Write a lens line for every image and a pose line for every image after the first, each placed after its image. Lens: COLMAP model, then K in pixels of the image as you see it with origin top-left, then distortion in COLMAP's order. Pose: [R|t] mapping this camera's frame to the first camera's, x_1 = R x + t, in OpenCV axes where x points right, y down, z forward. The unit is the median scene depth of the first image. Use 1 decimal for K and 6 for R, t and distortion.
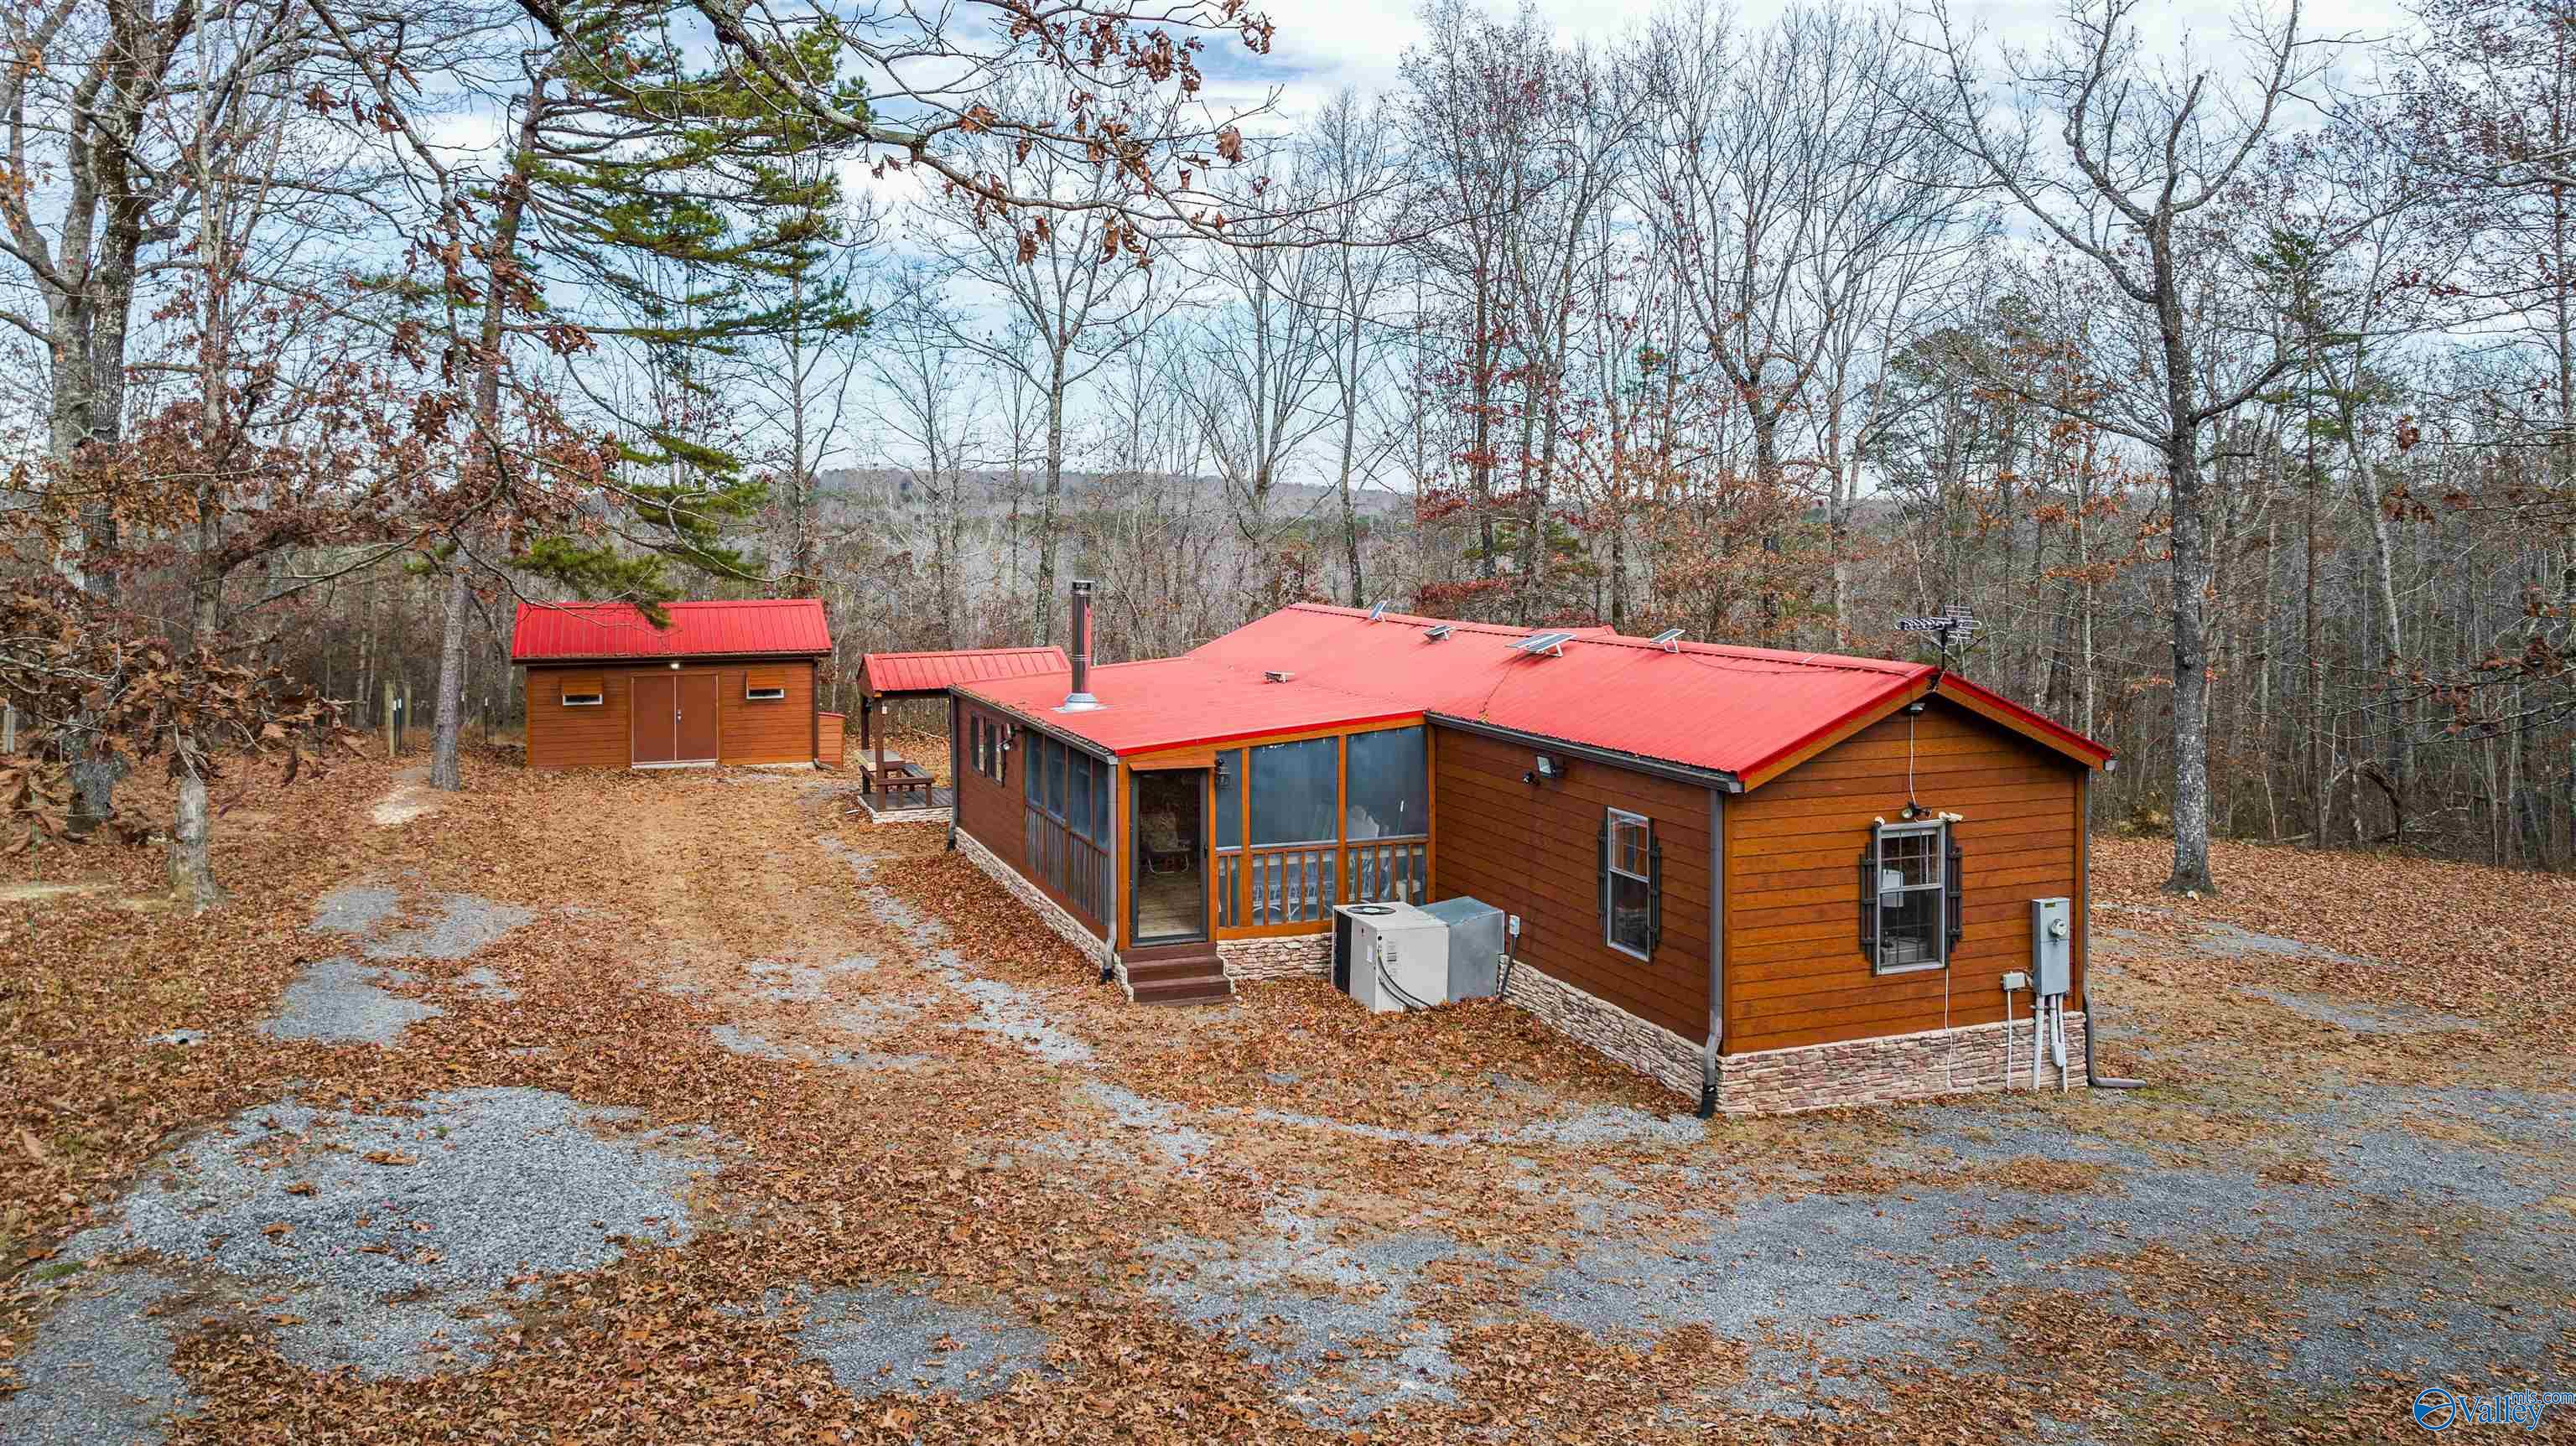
lens RADIAL K [[1864.2, 0, 1293.7], [0, 1864.2, 552.5], [0, 0, 1]] dist [0.000685, -0.000166]
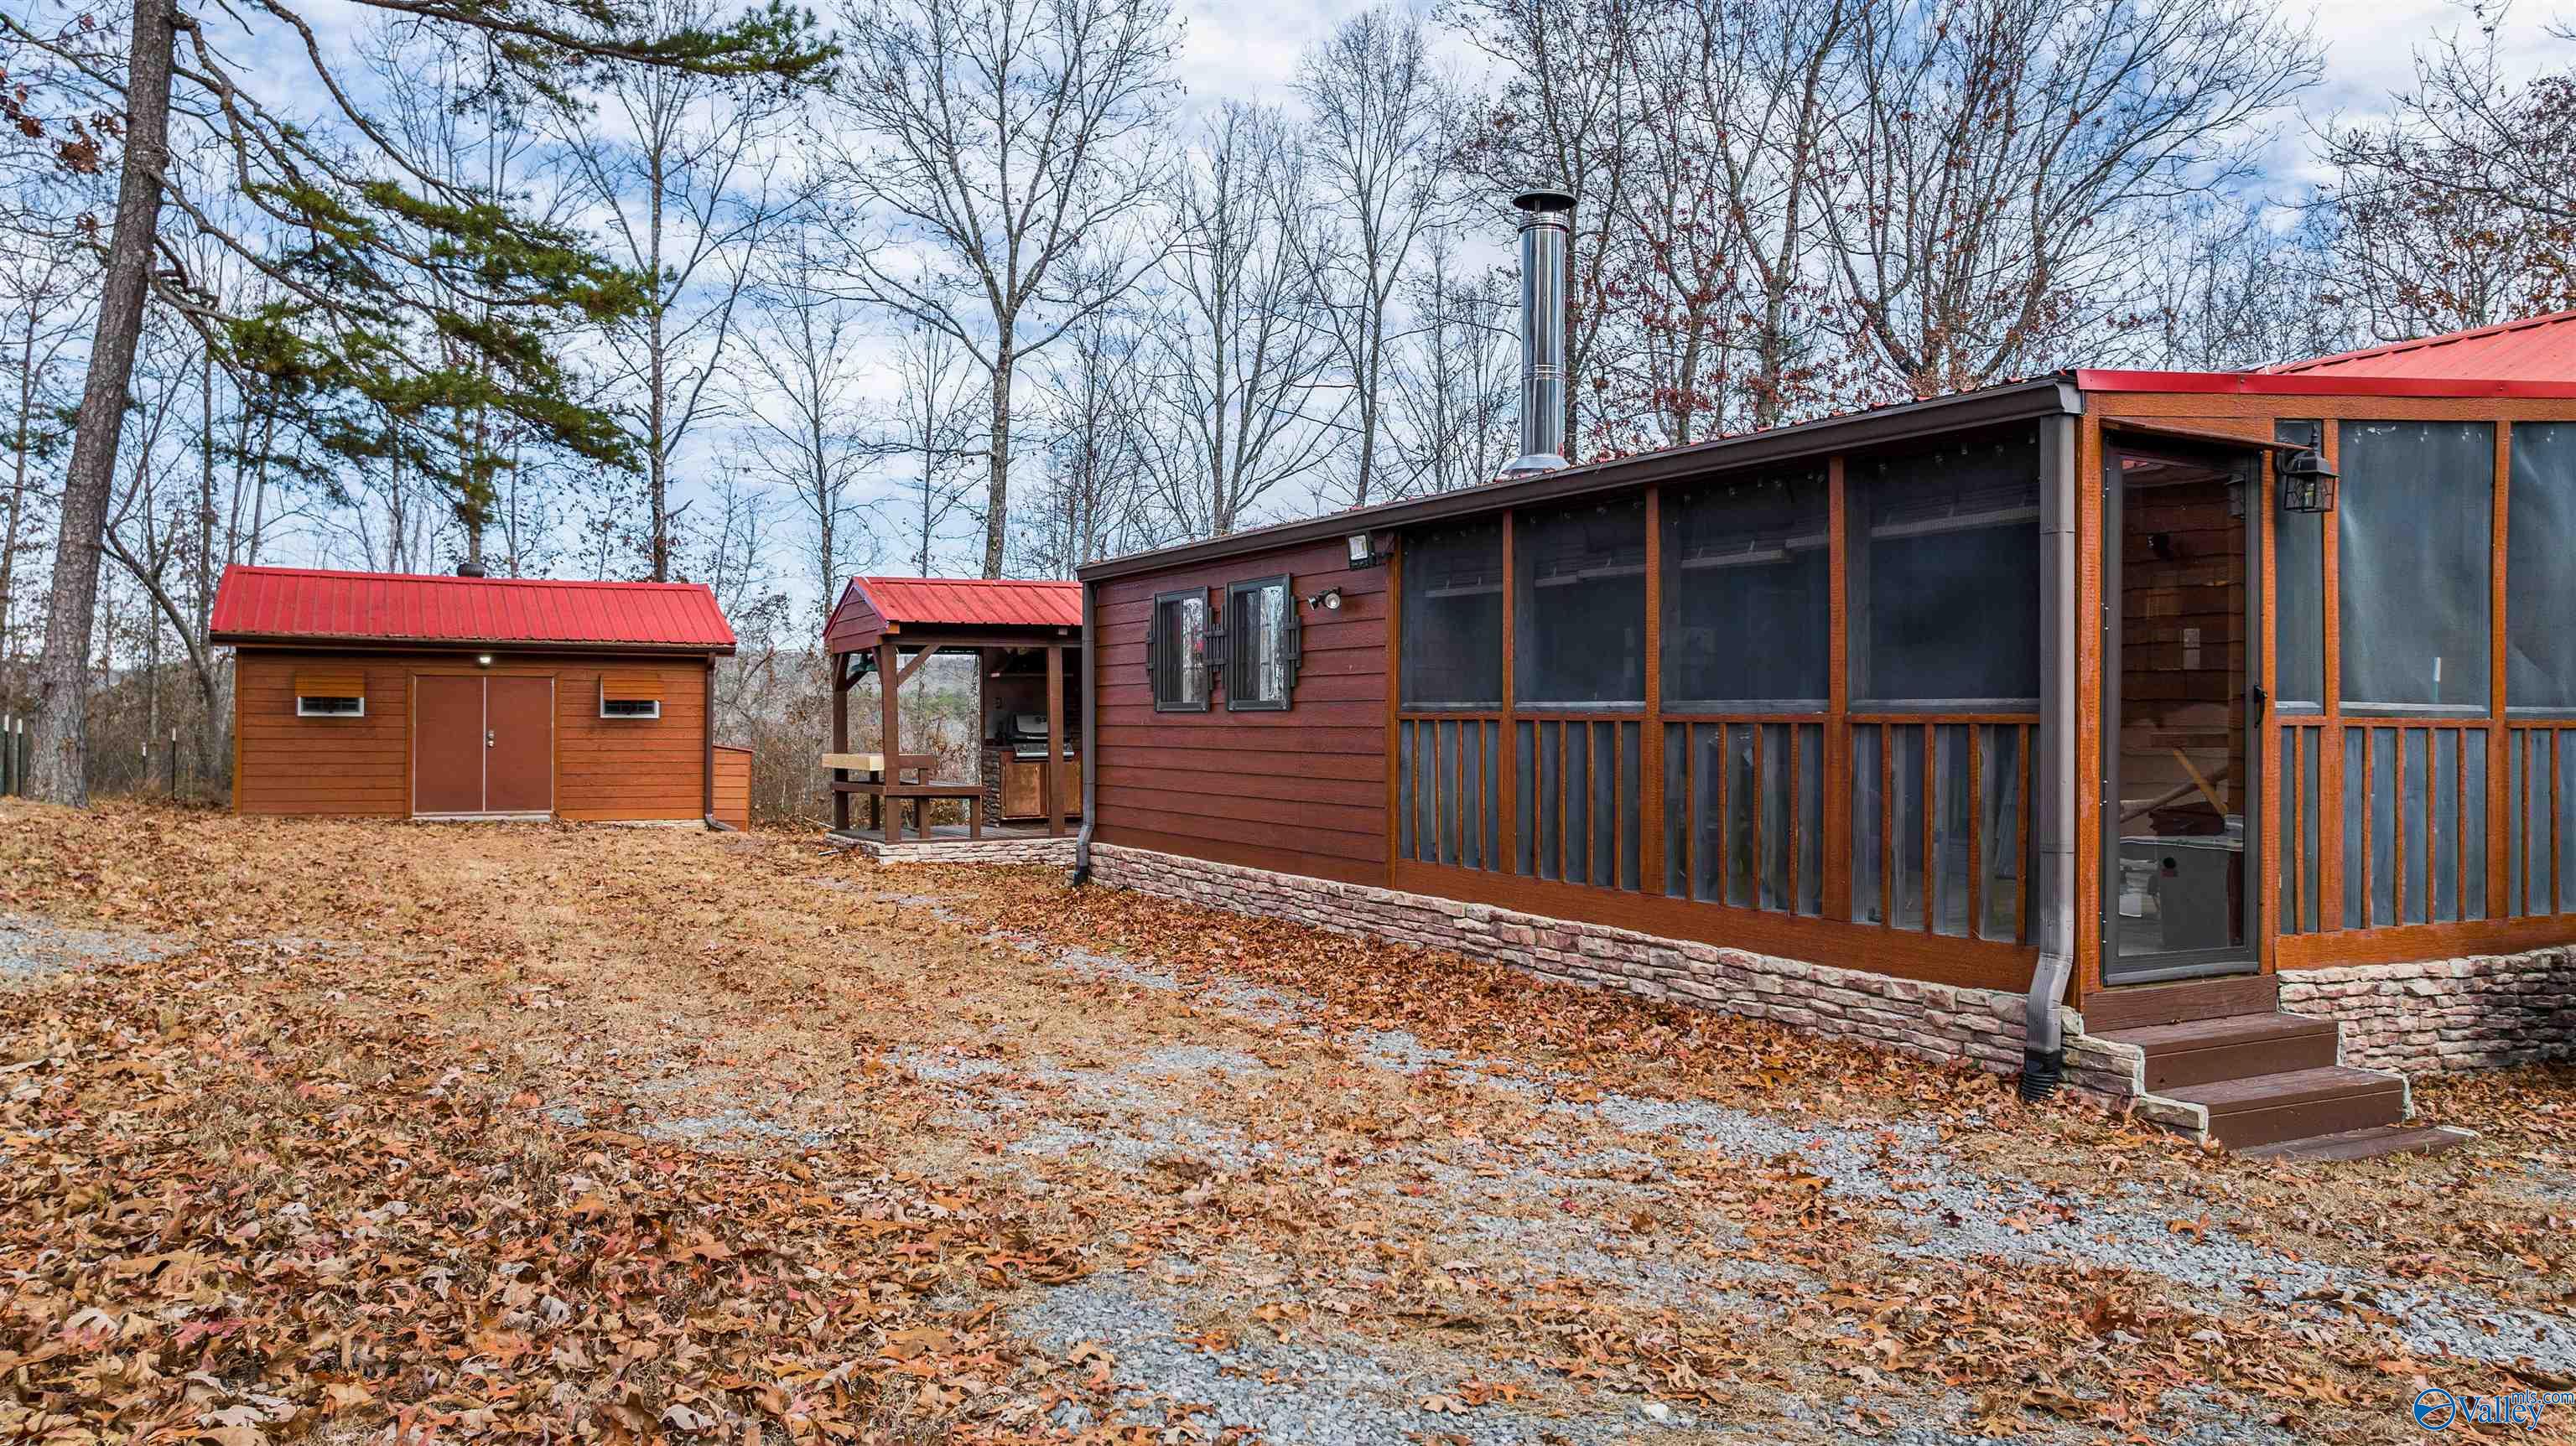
lens RADIAL K [[1820.4, 0, 1290.1], [0, 1820.4, 736.4], [0, 0, 1]] dist [-0.009061, -0.003443]
pose [[0.992624, 0.006621, 0.121052, -0.139421], [-0.006062, 0.999969, -0.004986, 0.089328], [-0.121081, 0.004215, 0.992634, 0.367103]]
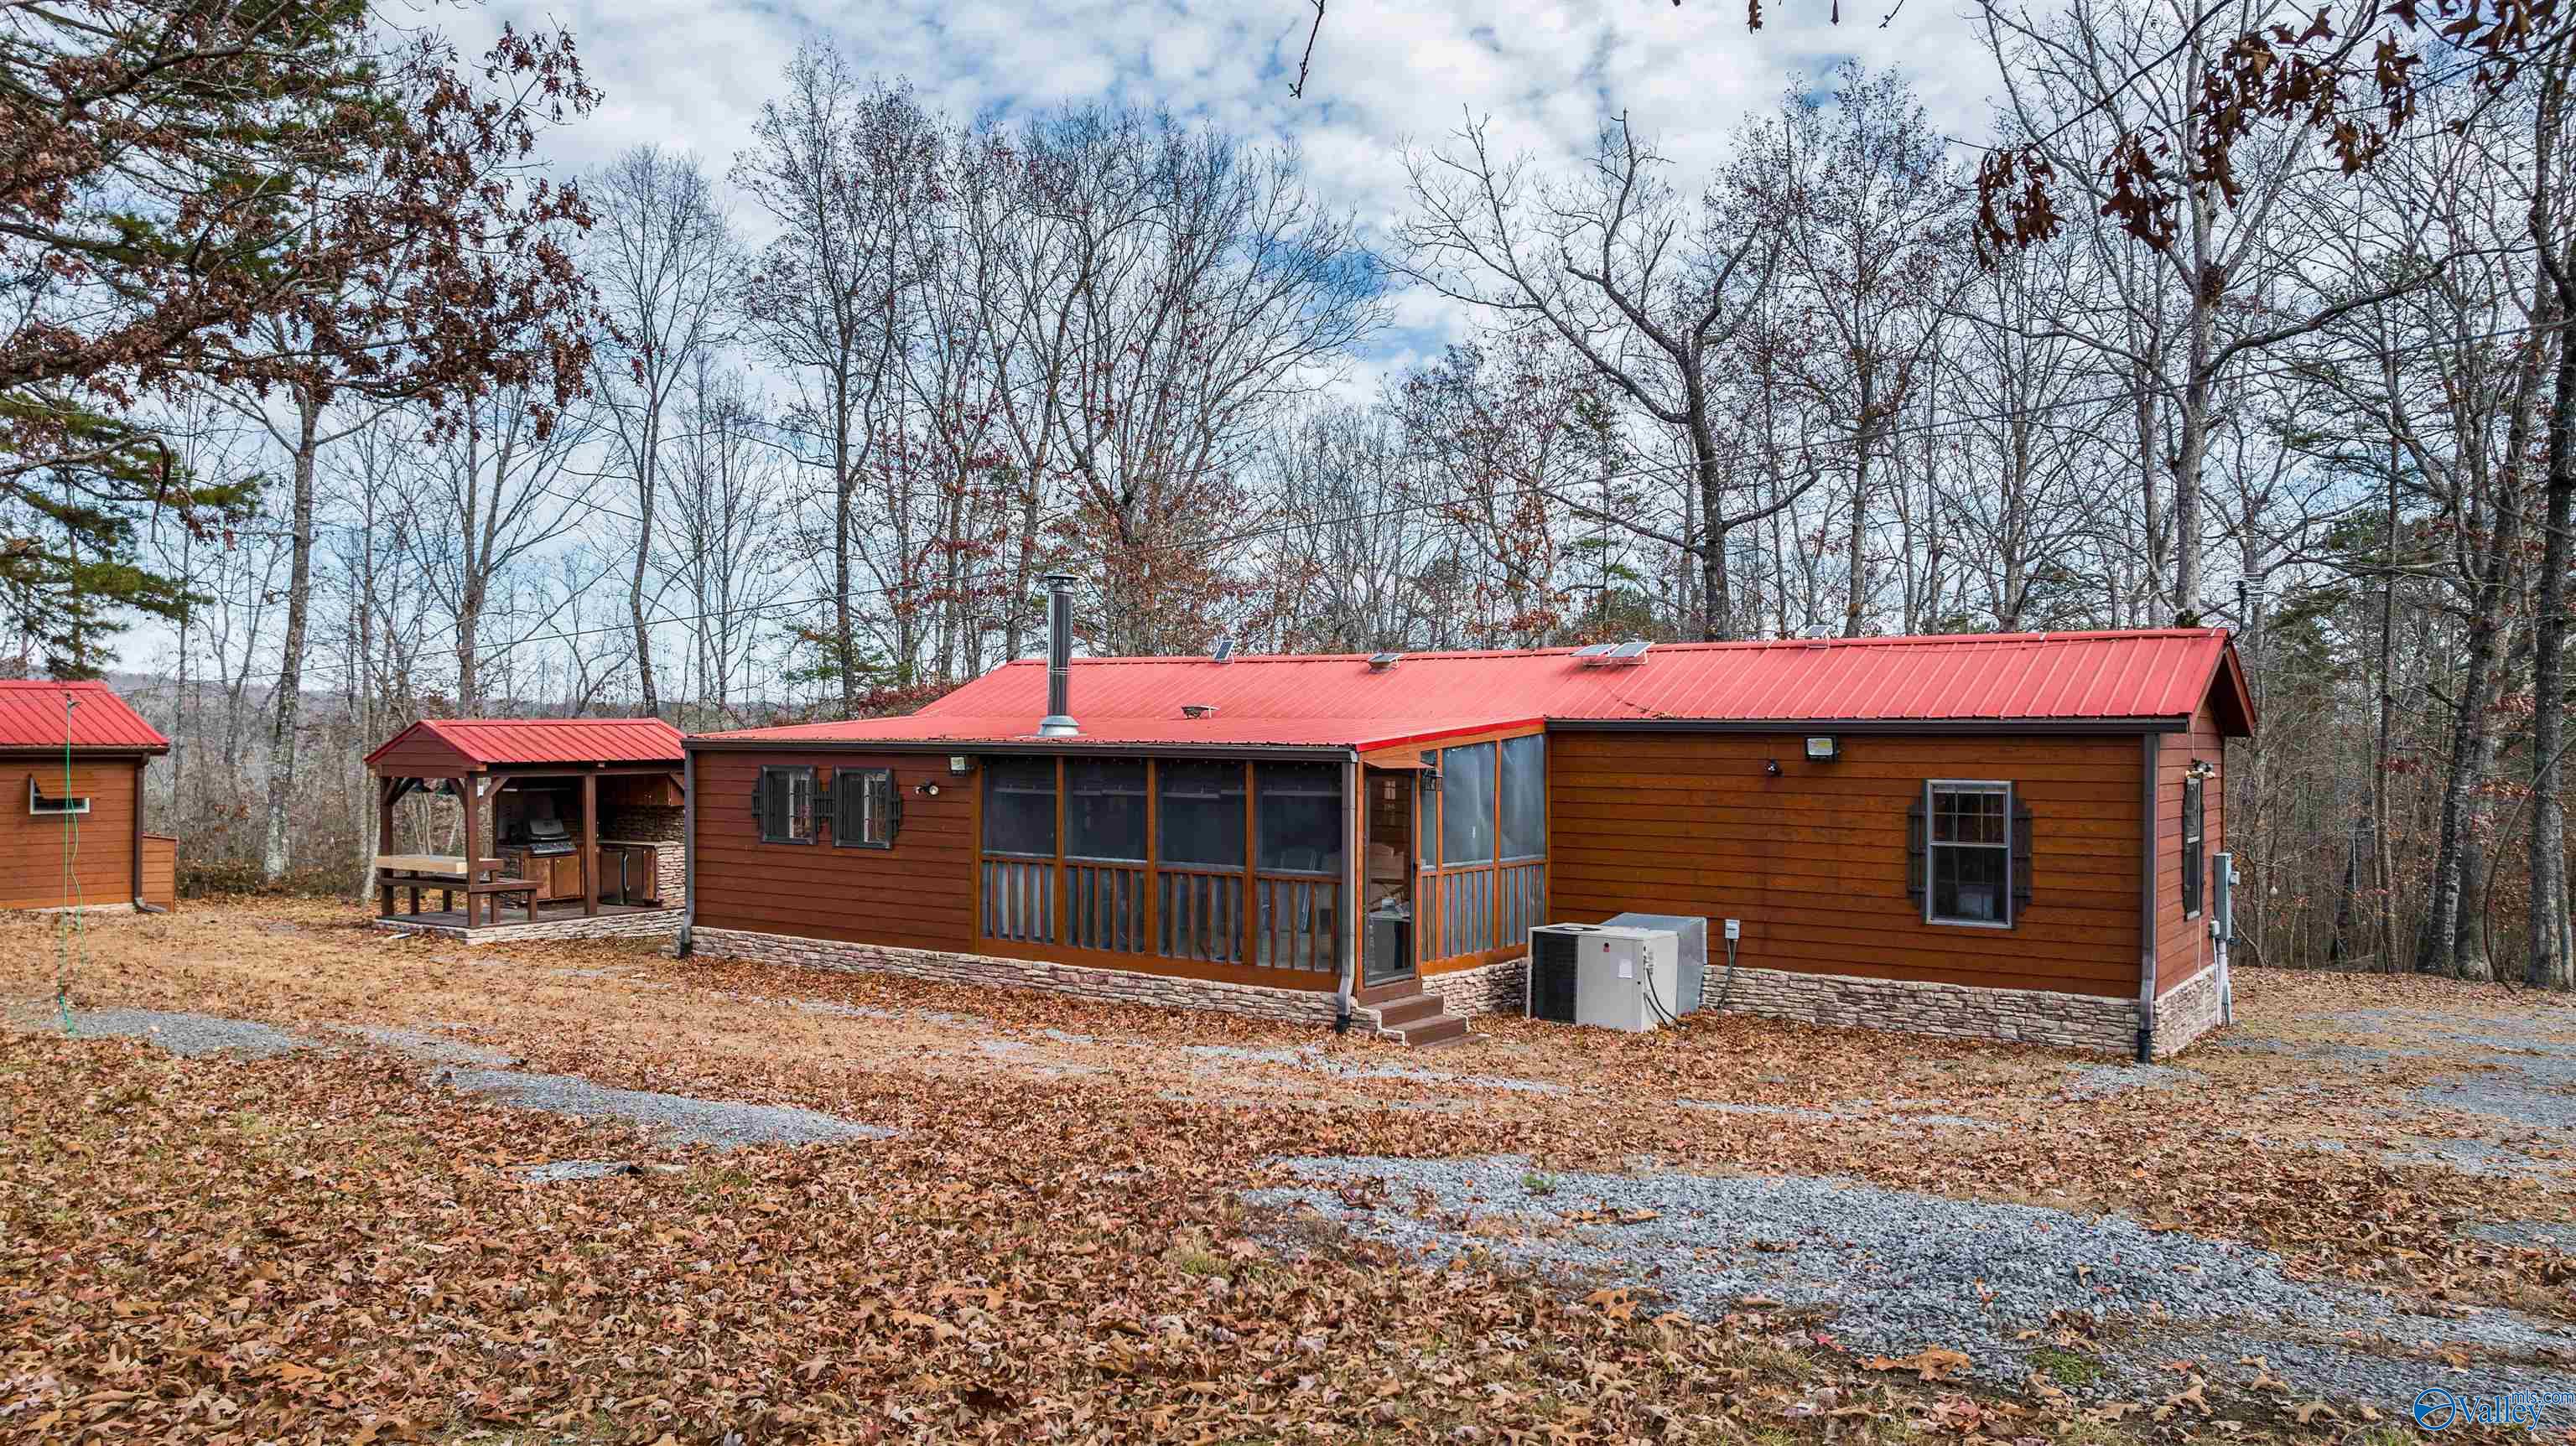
lens RADIAL K [[1820.4, 0, 1290.1], [0, 1820.4, 736.4], [0, 0, 1]] dist [-0.009061, -0.003443]
pose [[0.828215, 0.009593, 0.560329, -0.293327], [-0.002744, 0.999911, -0.013063, 0.058845], [-0.560404, 0.009281, 0.828167, 0.186931]]
